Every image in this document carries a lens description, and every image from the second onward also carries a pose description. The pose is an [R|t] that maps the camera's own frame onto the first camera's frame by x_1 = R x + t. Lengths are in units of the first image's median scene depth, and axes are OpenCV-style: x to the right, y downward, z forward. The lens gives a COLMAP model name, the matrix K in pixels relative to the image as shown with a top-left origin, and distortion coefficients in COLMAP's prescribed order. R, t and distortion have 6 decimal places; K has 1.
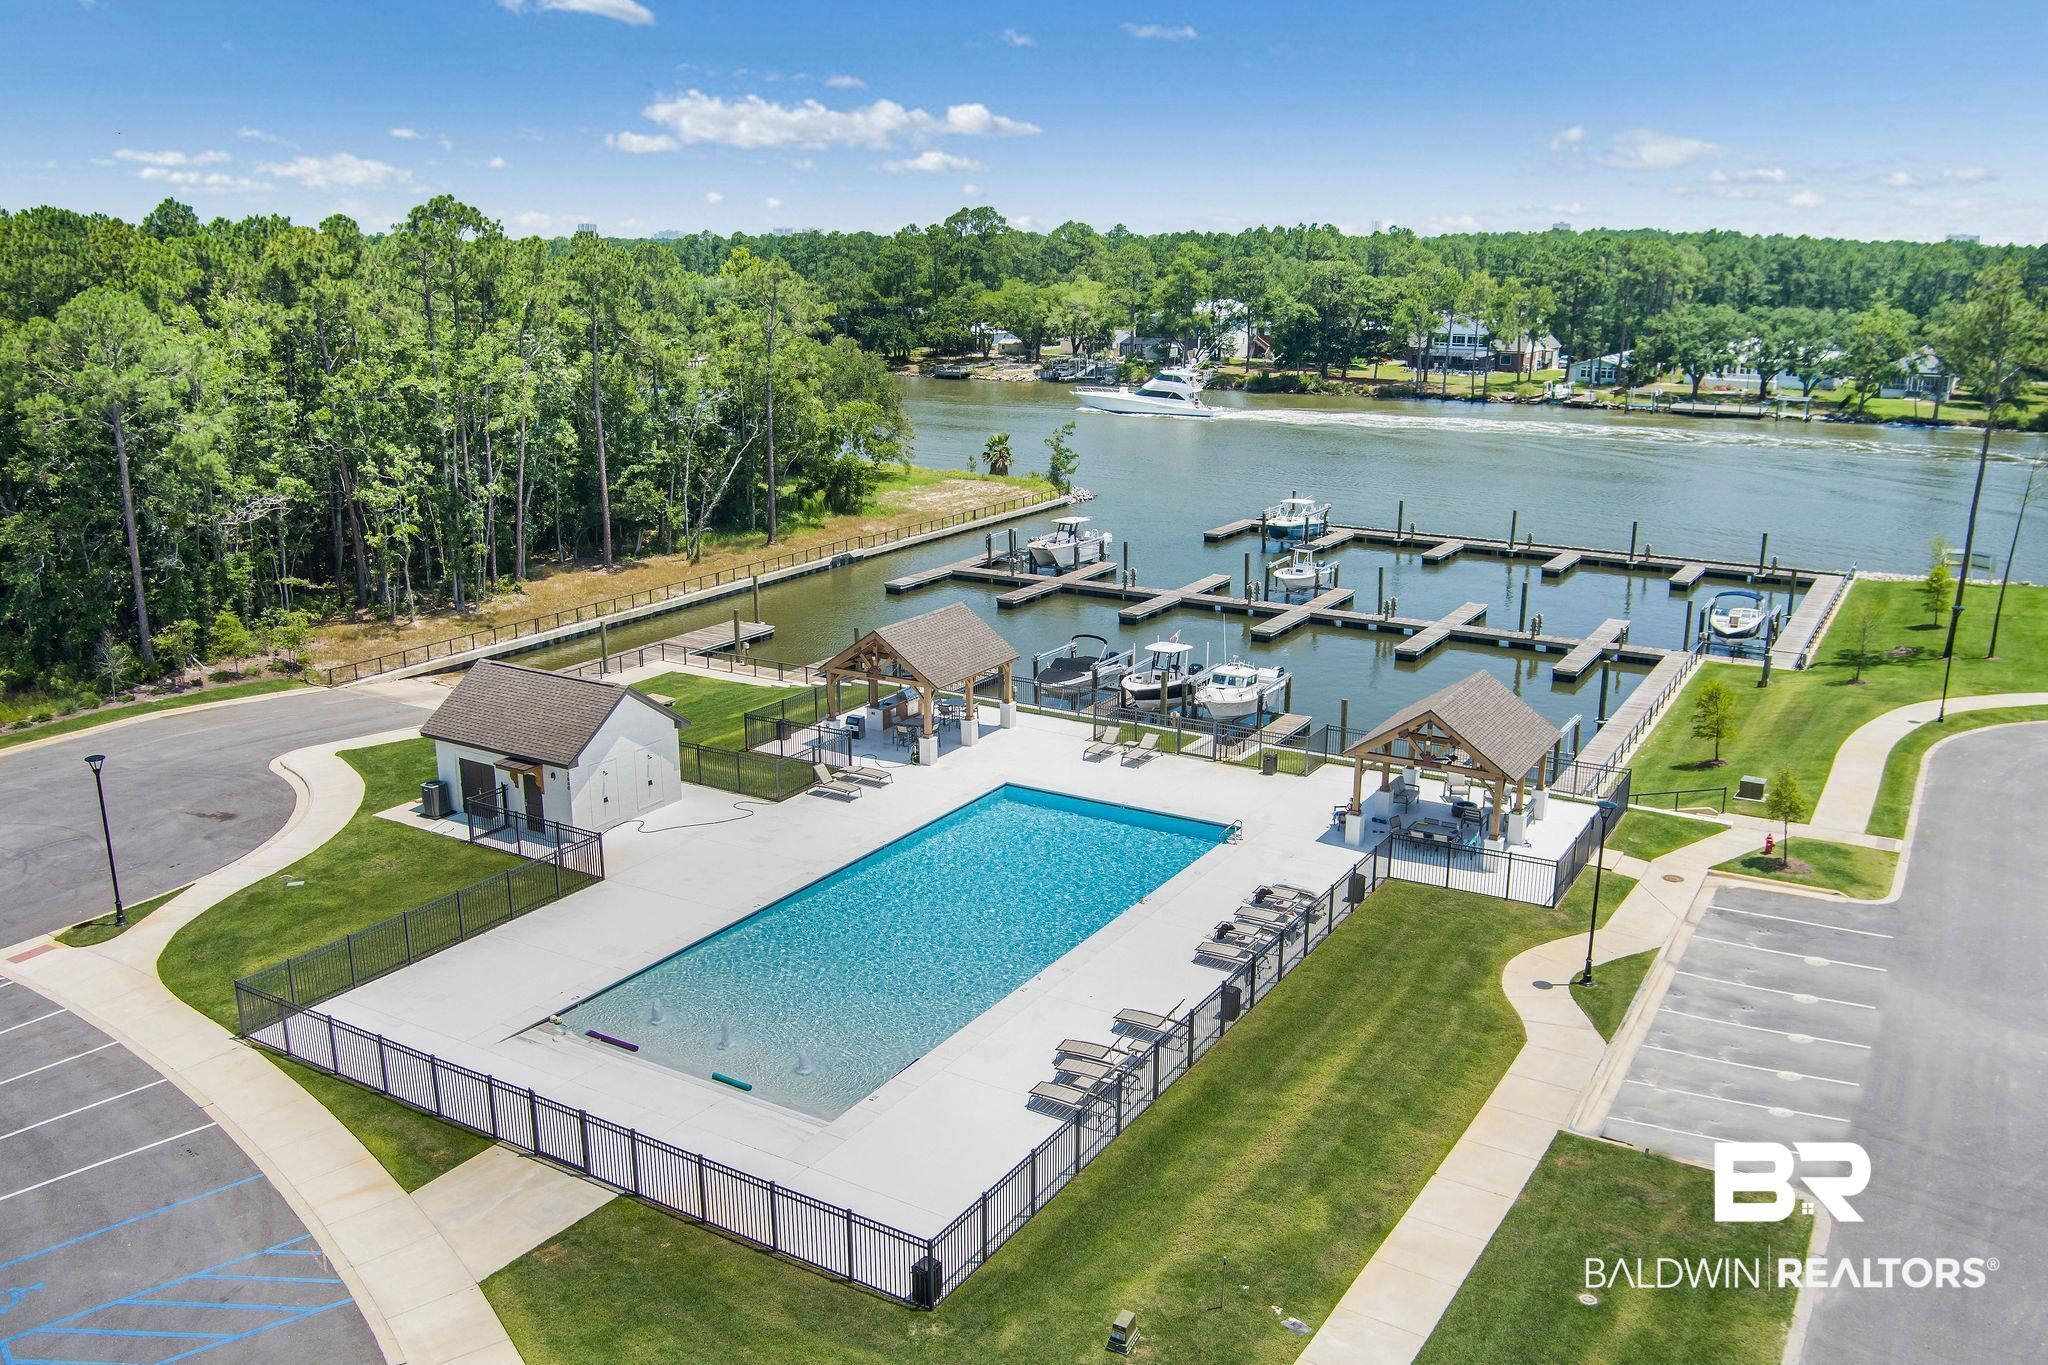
lens RADIAL K [[1649.7, 0, 1028.0], [0, 1649.7, 652.5], [0, 0, 1]] dist [-0.054869, 0.011662]
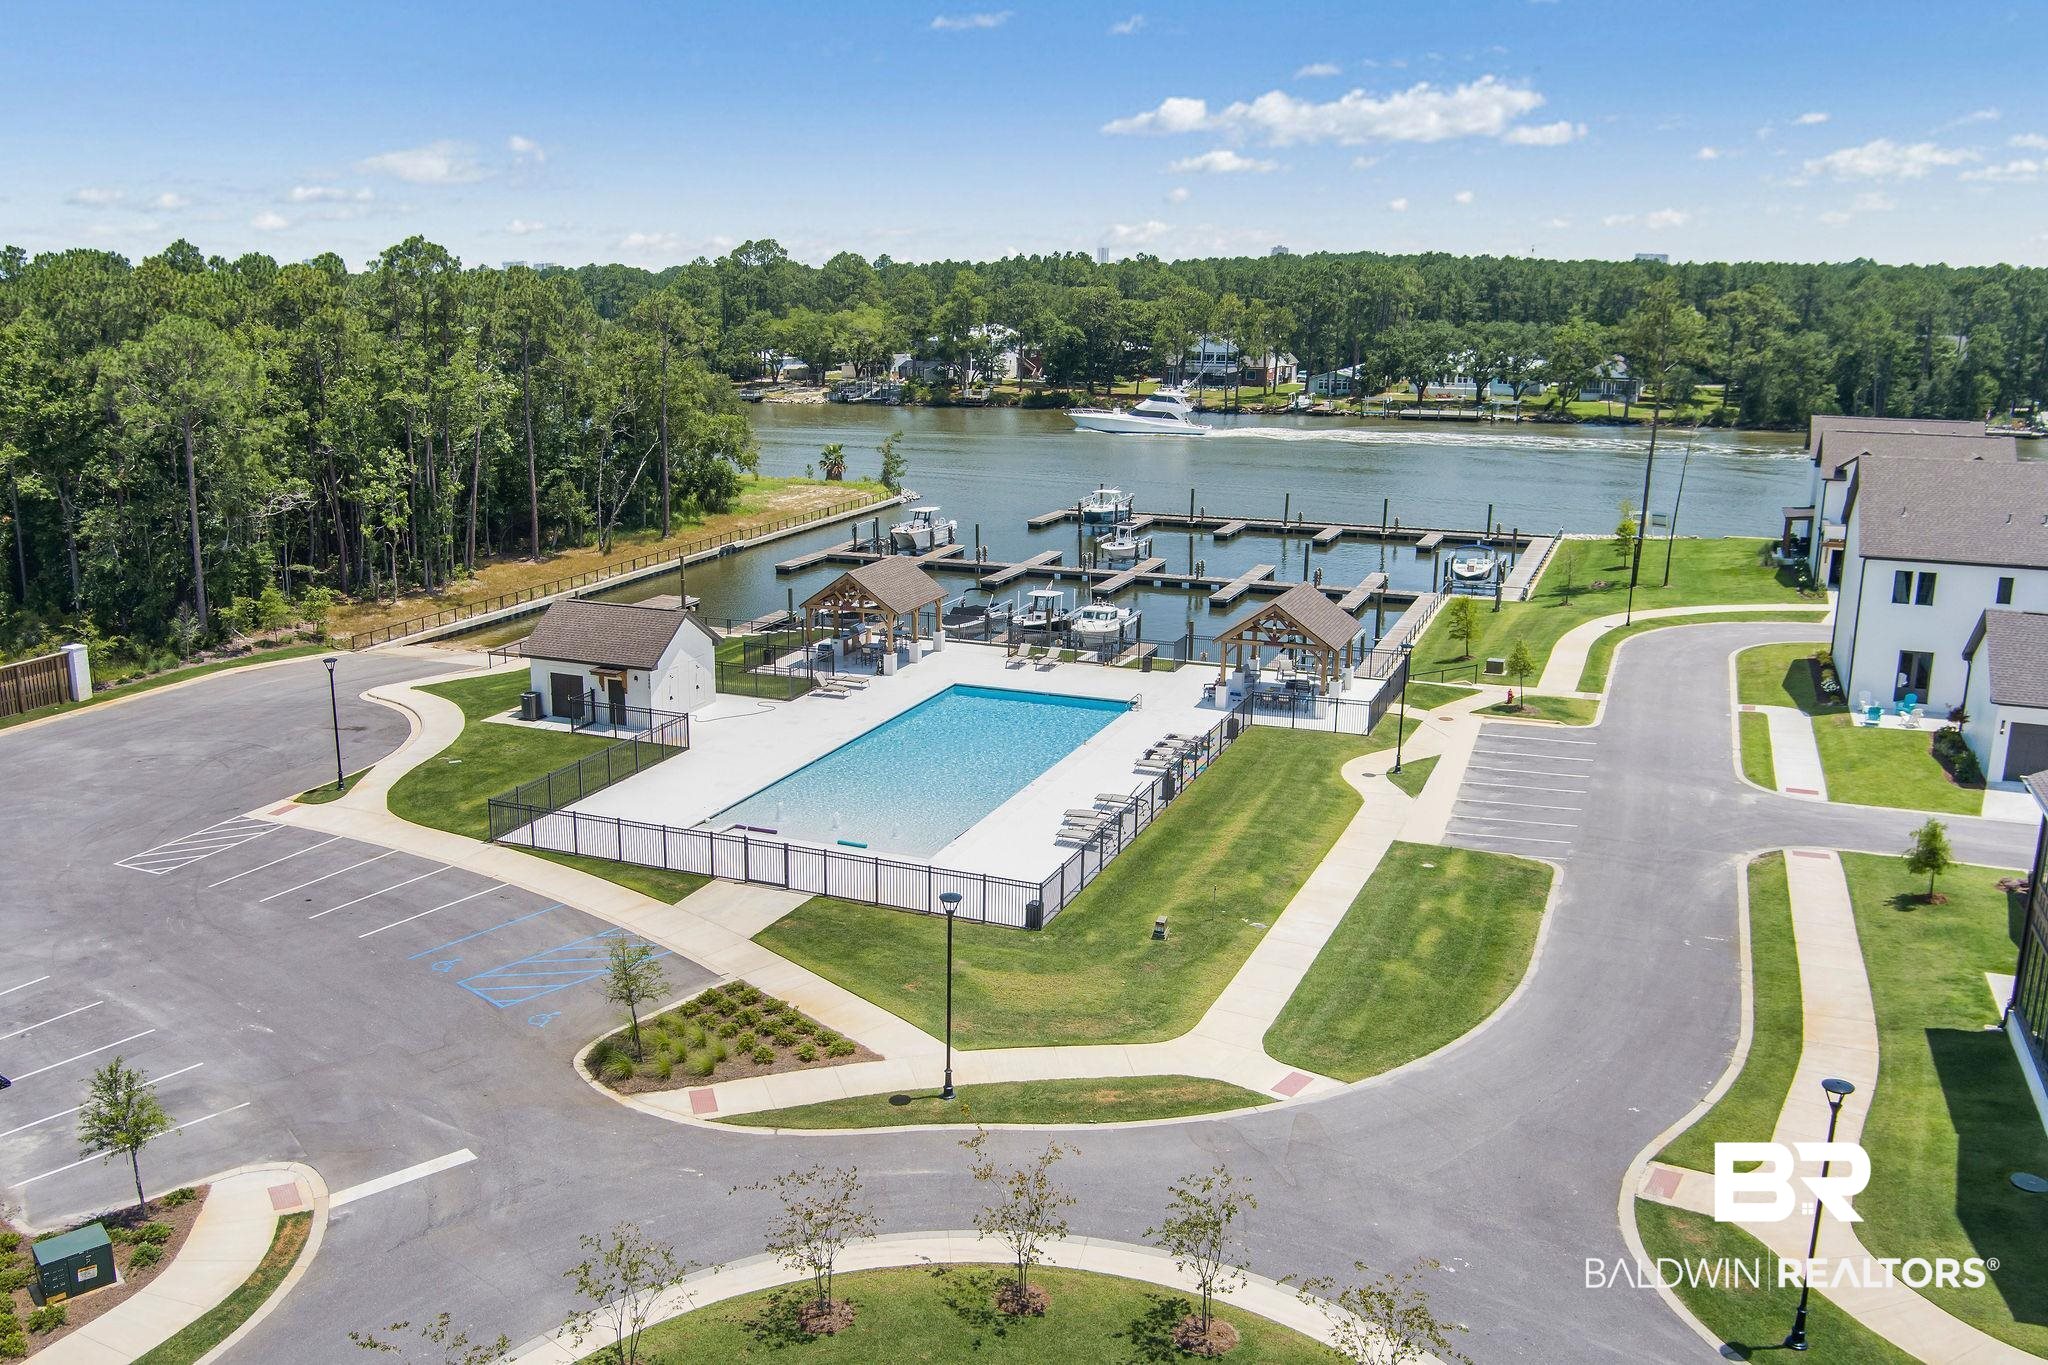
lens RADIAL K [[1557.4, 0, 1024.0], [0, 1557.4, 682.5], [0, 0, 1]] dist [-0.031409, -0.001640]
pose [[0.990159, -0.043539, 0.133003, -0.065276], [0.041664, 0.998990, 0.016849, 0.031388], [-0.133603, -0.011142, 0.990972, -0.127708]]
